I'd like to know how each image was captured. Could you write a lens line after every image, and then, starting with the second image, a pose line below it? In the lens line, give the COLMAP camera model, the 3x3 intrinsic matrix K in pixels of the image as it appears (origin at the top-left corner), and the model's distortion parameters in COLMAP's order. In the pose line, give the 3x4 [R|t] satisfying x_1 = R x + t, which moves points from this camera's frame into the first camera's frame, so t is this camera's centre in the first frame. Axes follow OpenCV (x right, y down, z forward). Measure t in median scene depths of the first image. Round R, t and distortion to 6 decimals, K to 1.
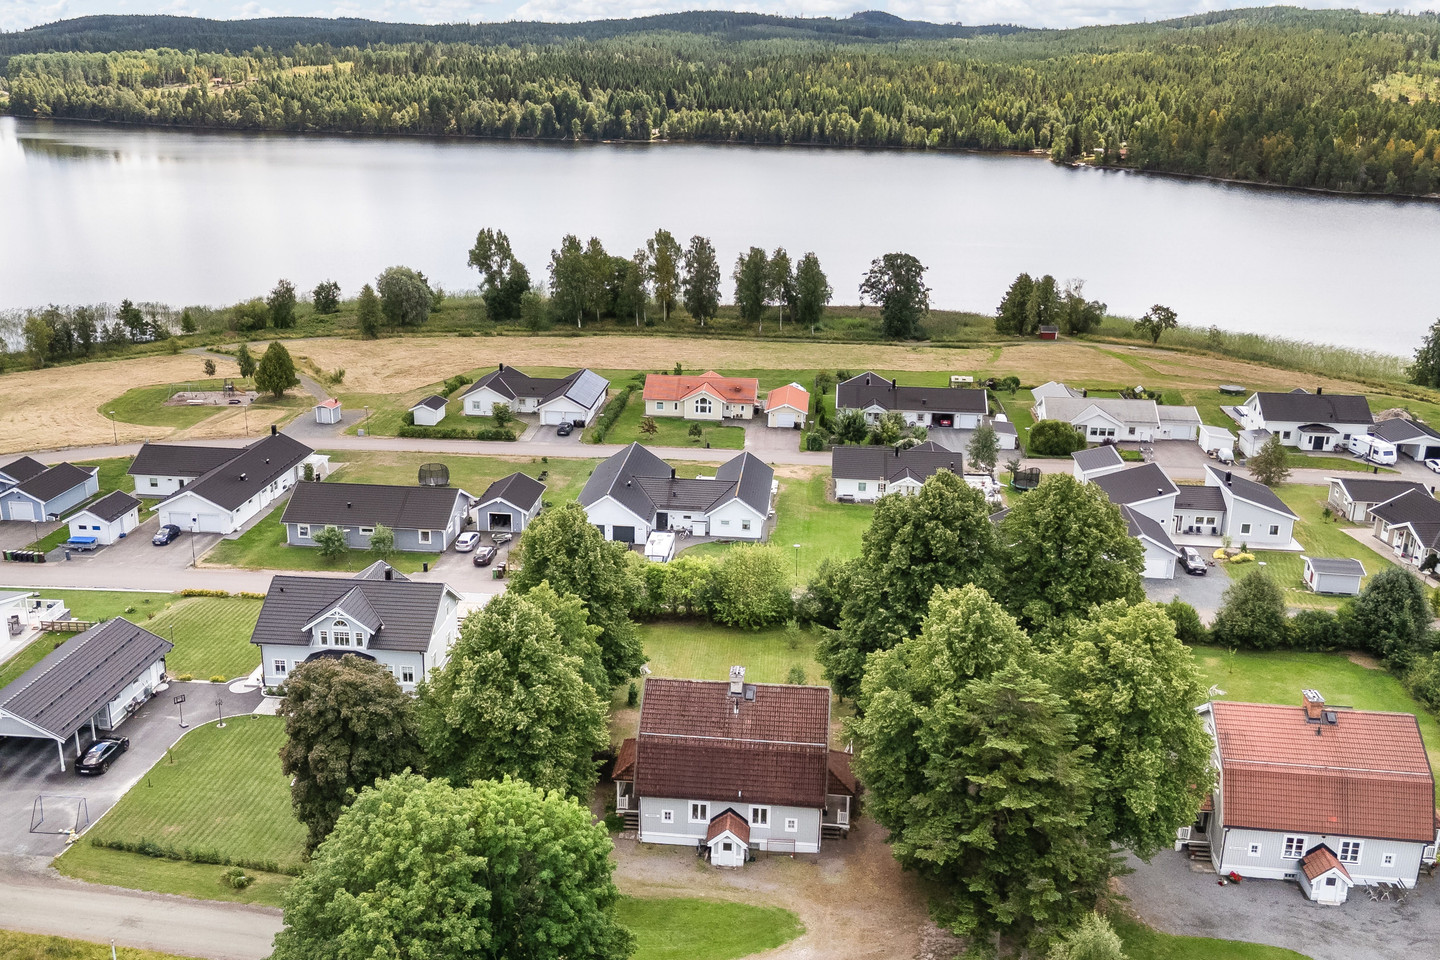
lens RADIAL K [[1261.9, 0, 716.8], [0, 1261.9, 480.7], [0, 0, 1]] dist [0.020967, -0.025504]
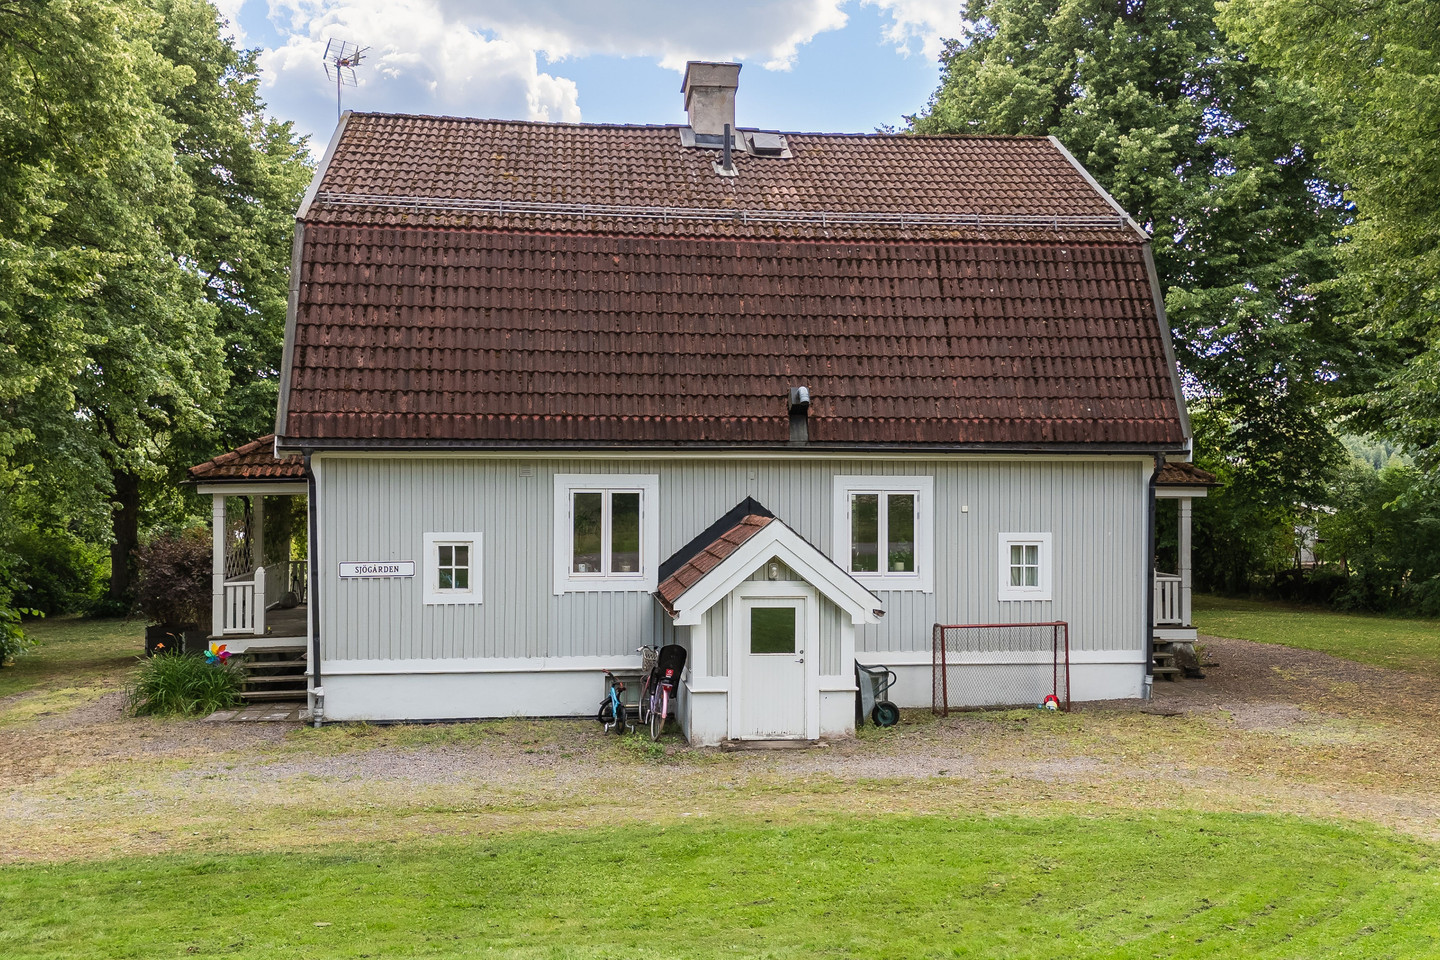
lens RADIAL K [[1261.9, 0, 722.8], [0, 1261.9, 488.1], [0, 0, 1]] dist [0.020967, -0.025504]
pose [[0.977505, -0.019493, 0.210008, -0.039179], [0.078411, 0.957937, -0.276057, 0.315985], [-0.195794, 0.286314, 0.937917, 0.798182]]
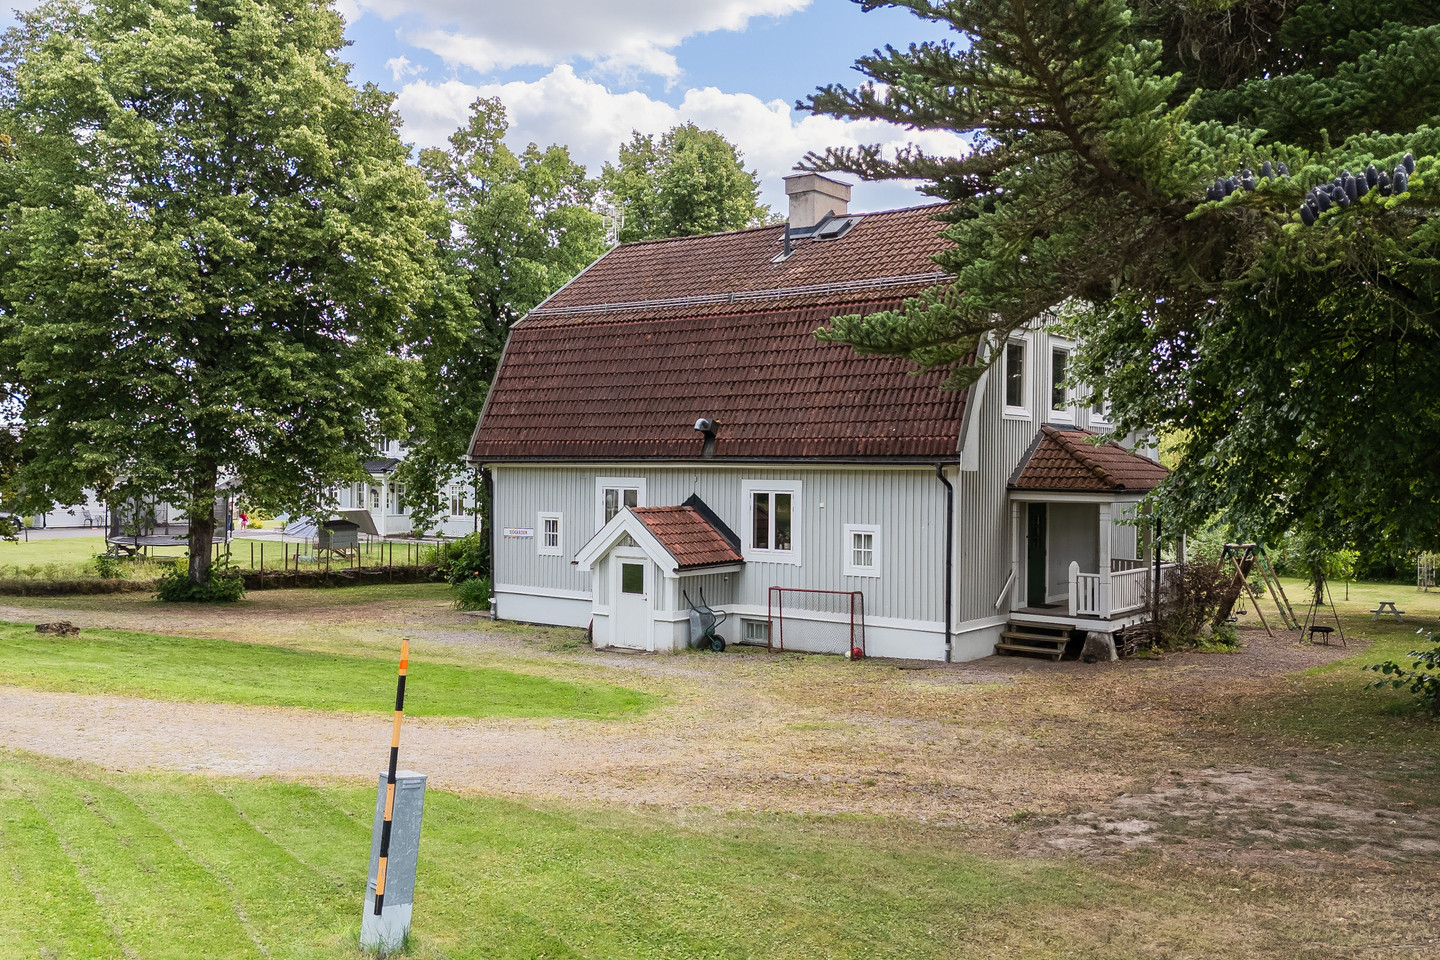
lens RADIAL K [[1261.9, 0, 724.2], [0, 1261.9, 475.3], [0, 0, 1]] dist [0.020967, -0.025504]
pose [[0.854092, -0.010731, -0.520011, 0.181959], [-0.145841, 0.954739, -0.259238, 0.335119], [0.499257, 0.297252, 0.813870, 0.743860]]
